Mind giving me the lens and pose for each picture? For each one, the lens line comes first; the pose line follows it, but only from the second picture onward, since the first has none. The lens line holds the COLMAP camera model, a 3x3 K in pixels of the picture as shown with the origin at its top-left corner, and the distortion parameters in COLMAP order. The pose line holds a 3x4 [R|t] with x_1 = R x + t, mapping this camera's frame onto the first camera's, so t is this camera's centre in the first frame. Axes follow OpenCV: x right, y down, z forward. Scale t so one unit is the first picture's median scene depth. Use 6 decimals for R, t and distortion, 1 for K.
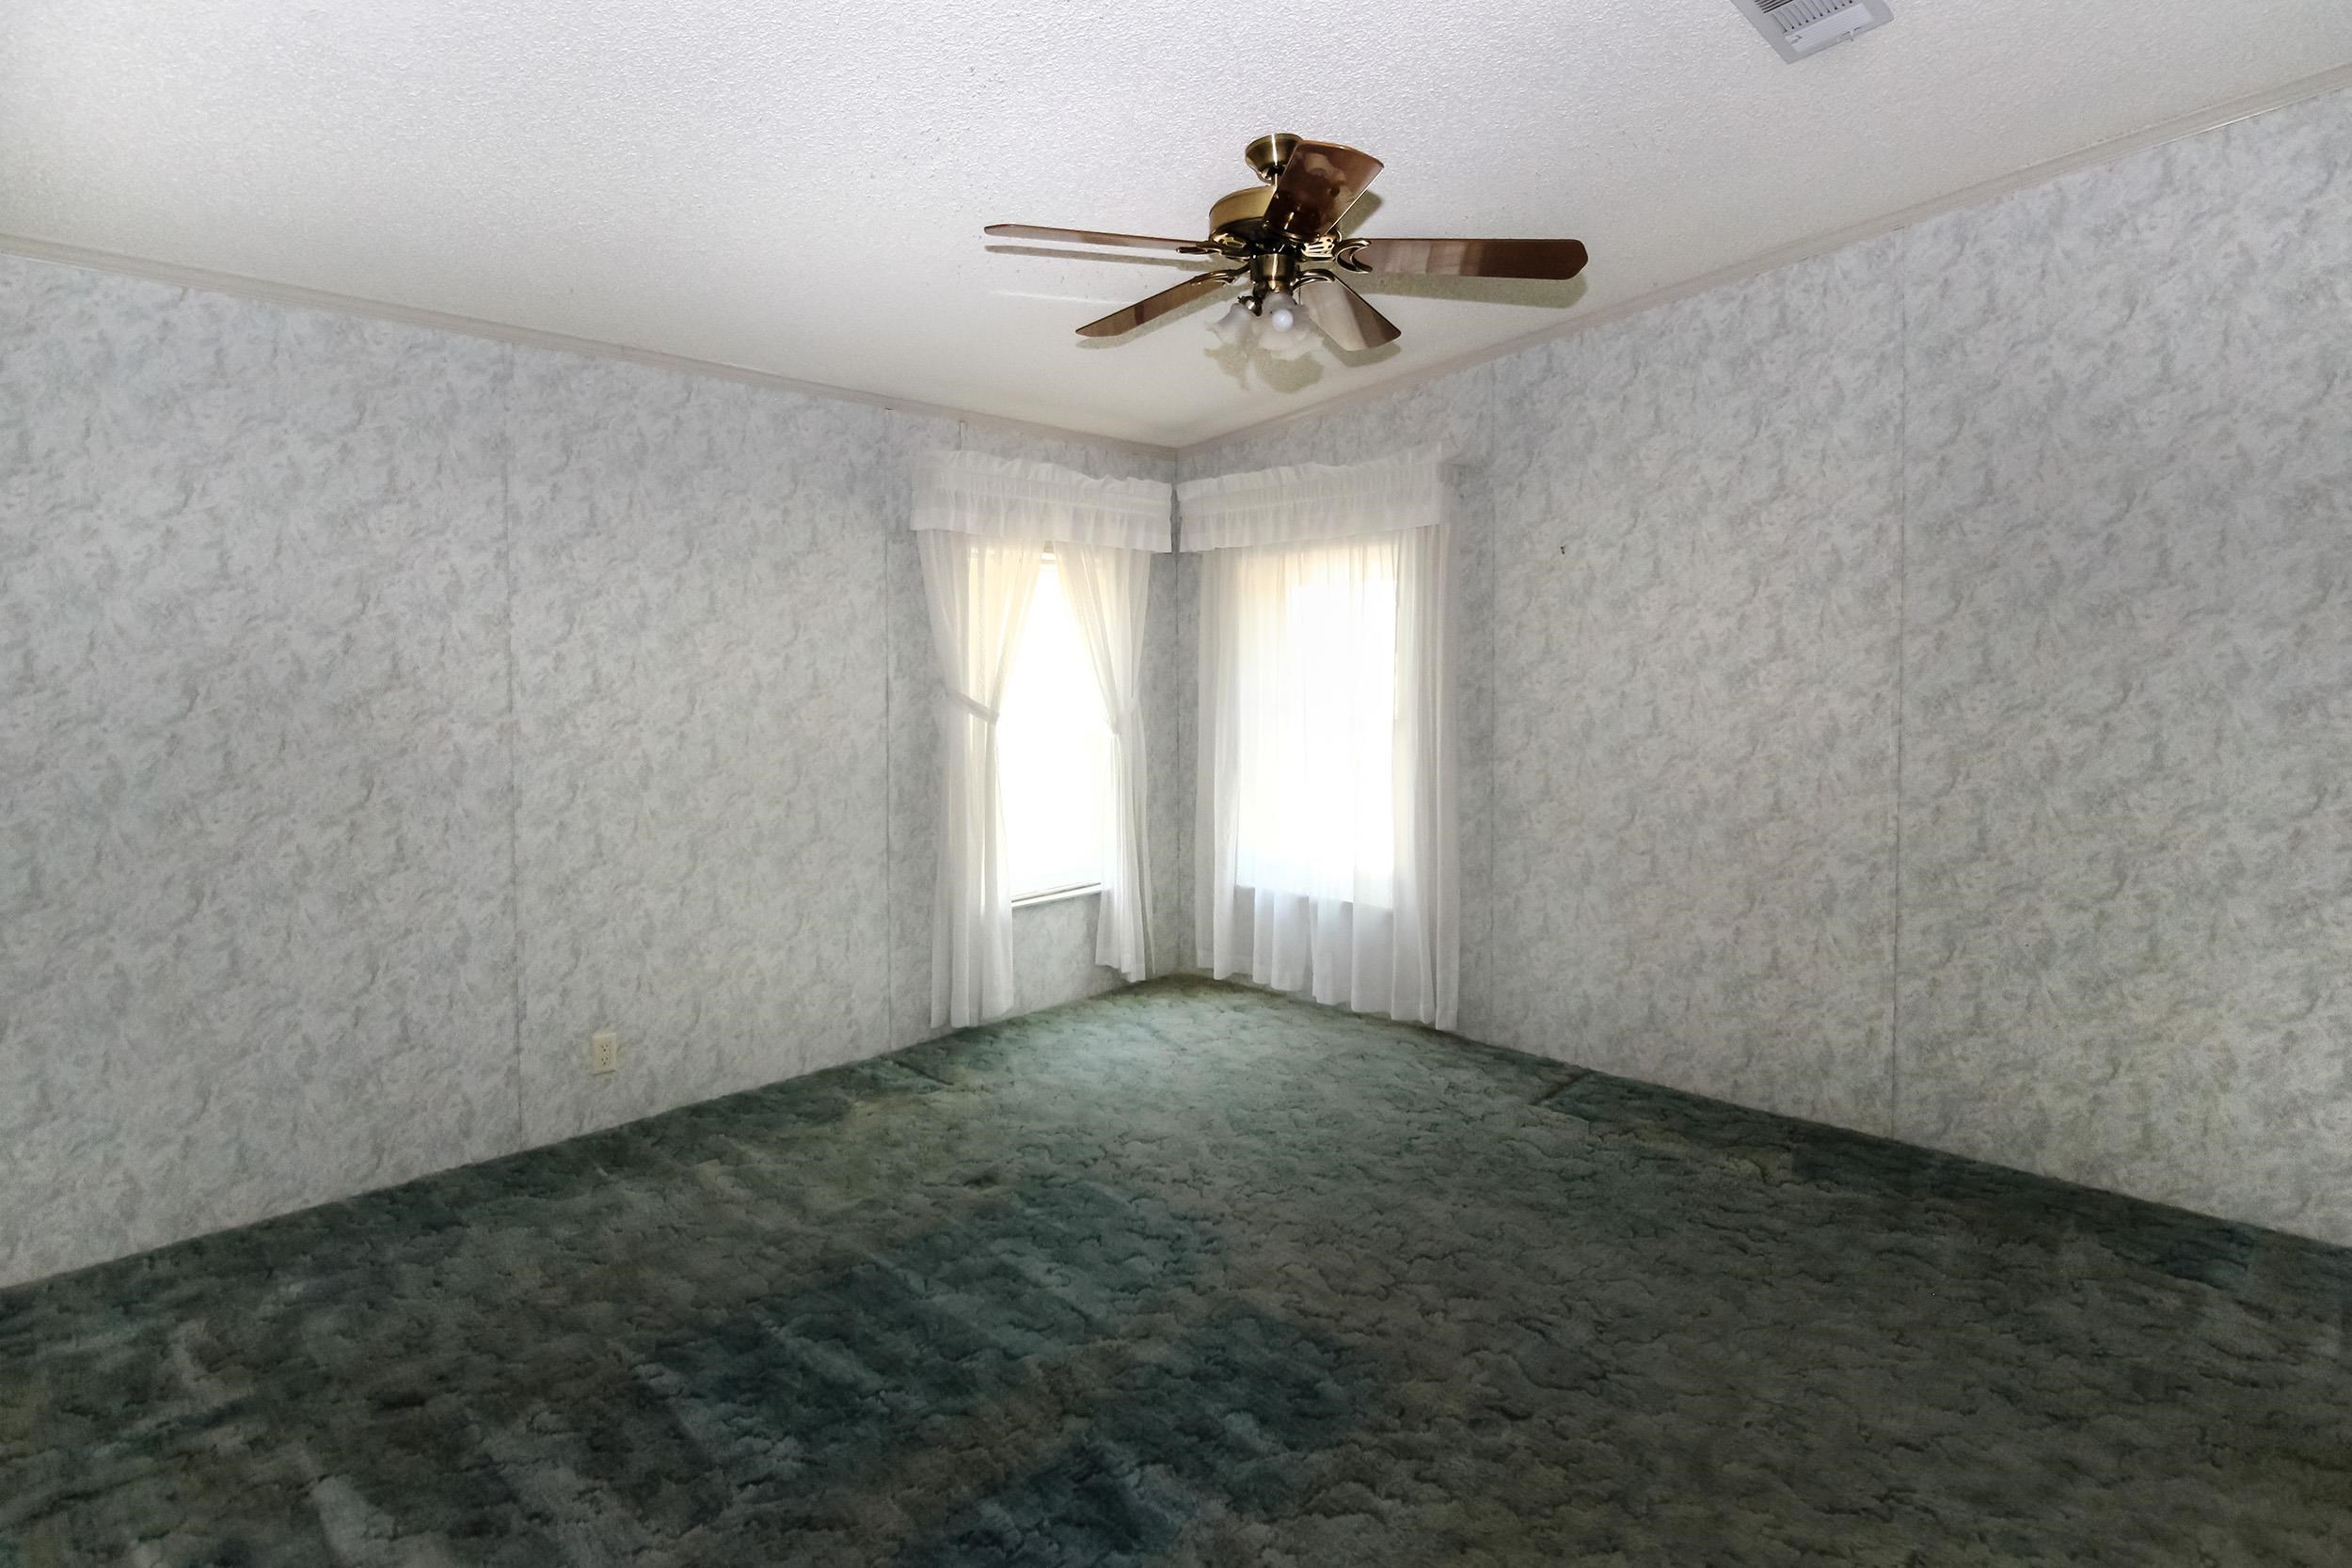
lens RADIAL K [[1115.6, 0, 1176.0], [0, 1115.6, 784.0], [0, 0, 1]] dist [-0.001752, -0.000101]
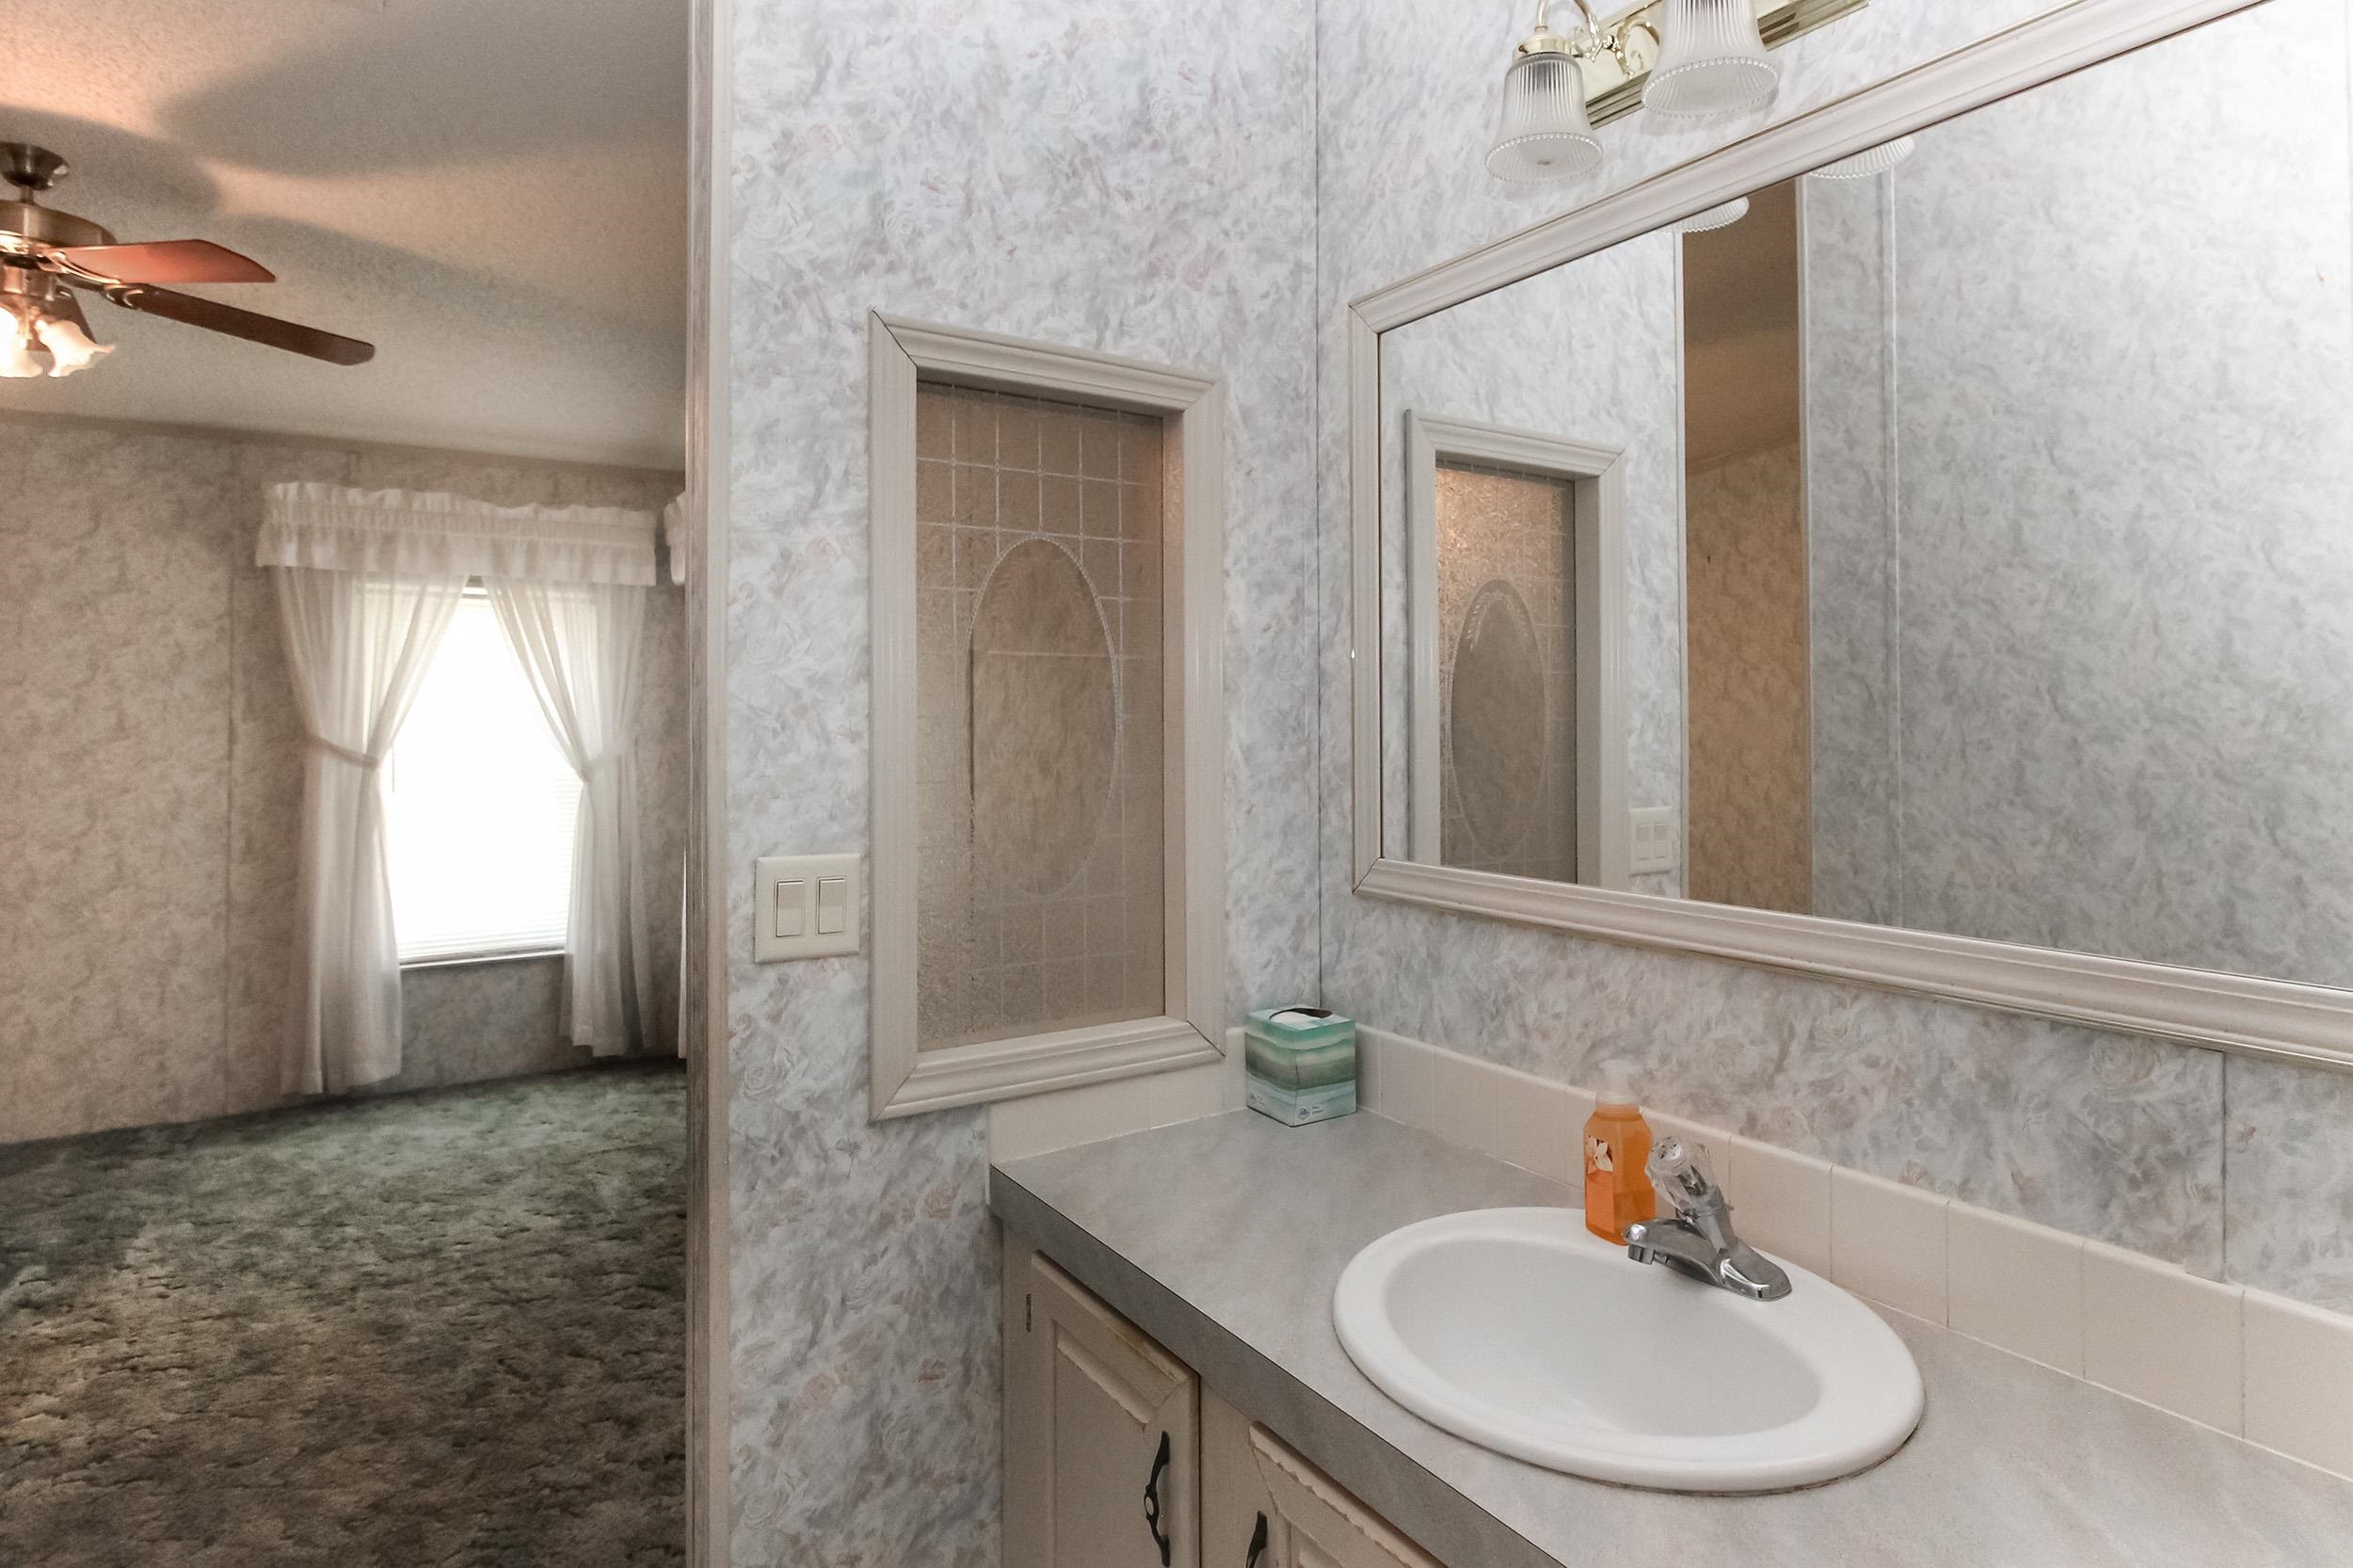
lens RADIAL K [[1248.7, 0, 1176.5], [0, 1248.7, 784.0], [0, 0, 1]] dist [-0.000165, -0.000482]
pose [[0.983759, 0.010102, -0.179212, 0.721109], [-0.019839, 0.998417, -0.052622, -0.000010], [0.178397, 0.055323, 0.982402, 0.094679]]
